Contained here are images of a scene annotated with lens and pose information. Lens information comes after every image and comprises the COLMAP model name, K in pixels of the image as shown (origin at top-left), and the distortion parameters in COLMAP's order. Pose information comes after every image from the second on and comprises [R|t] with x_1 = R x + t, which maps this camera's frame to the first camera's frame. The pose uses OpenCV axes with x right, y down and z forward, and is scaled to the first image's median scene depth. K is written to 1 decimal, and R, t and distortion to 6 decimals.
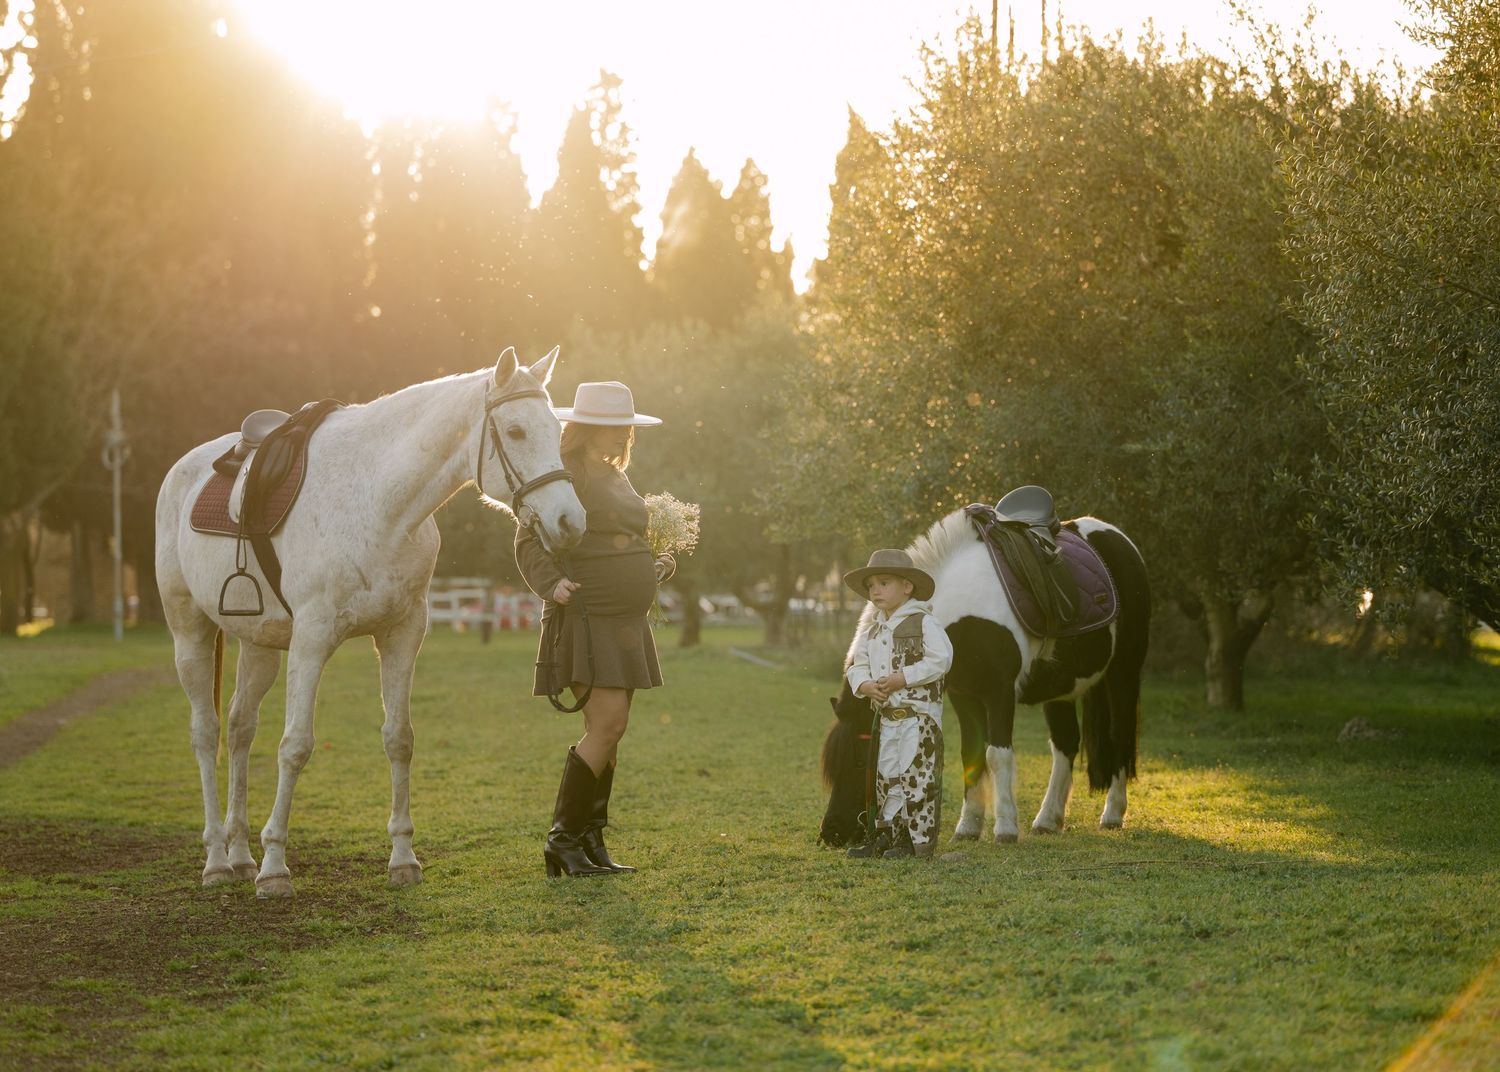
lens RADIAL K [[4279.2, 0, 749.2], [0, 4279.2, 535.3], [0, 0, 1]] dist [0.155975, 0.000000]
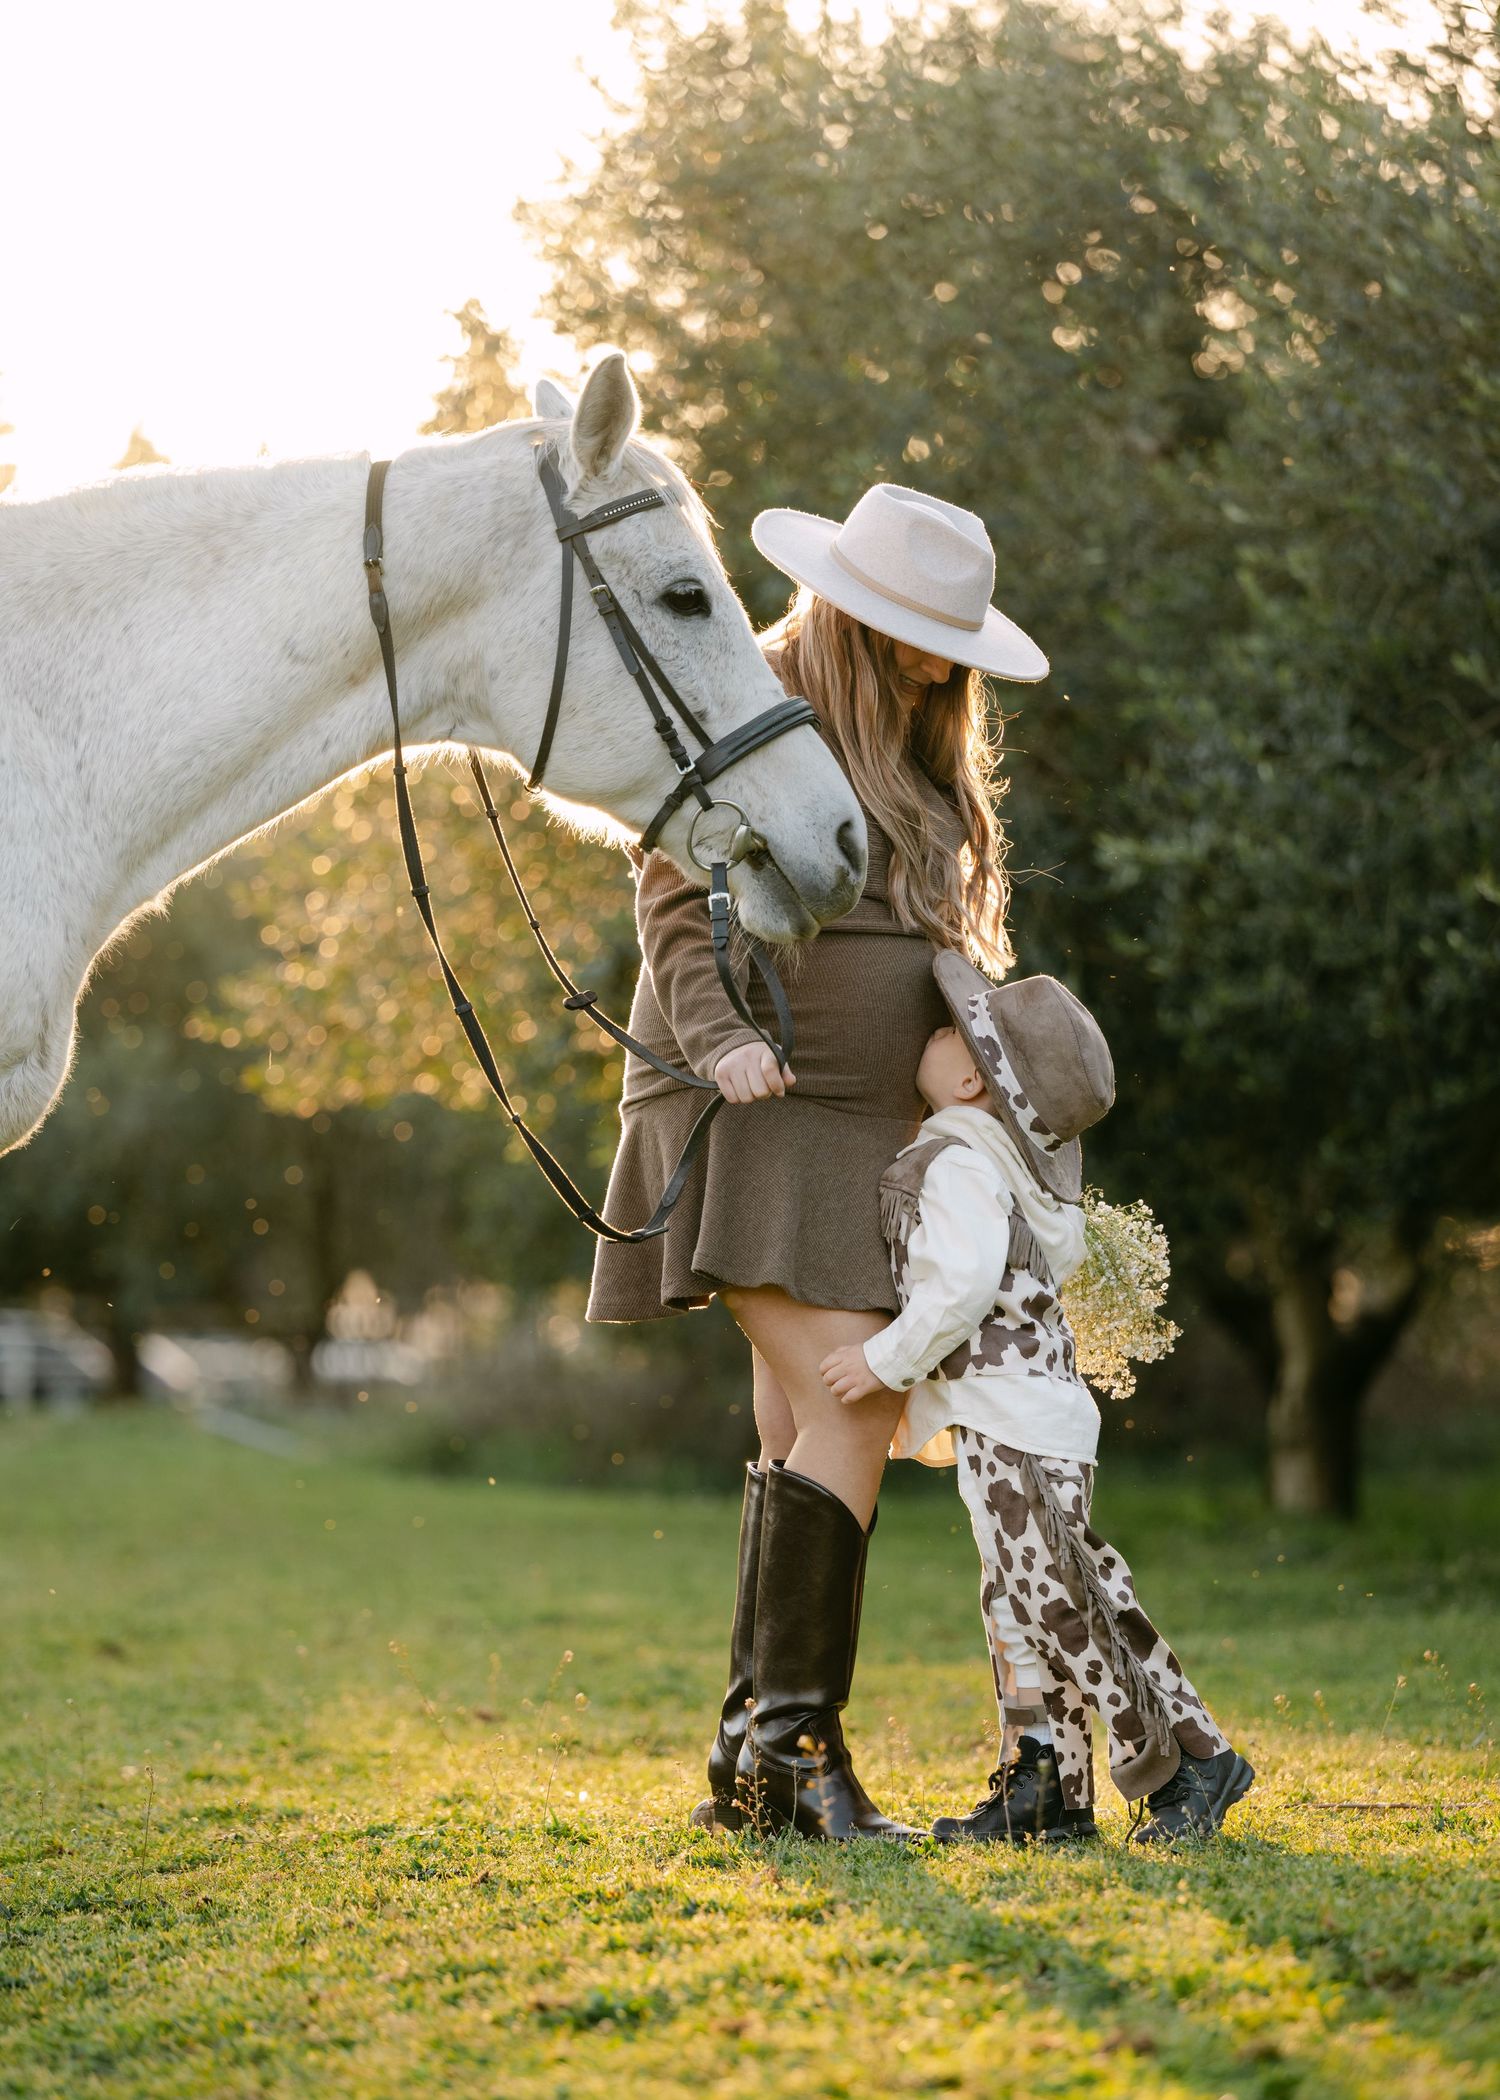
lens RADIAL K [[8588.1, 0, 749.6], [0, 8588.1, 1050.2], [0, 0, 1]] dist [-0.354508, 0.000000]
pose [[0.998550, -0.006953, 0.053377, 0.013364], [0.008350, 0.999627, -0.026003, 0.033308], [-0.053177, 0.026411, 0.998236, 0.277810]]
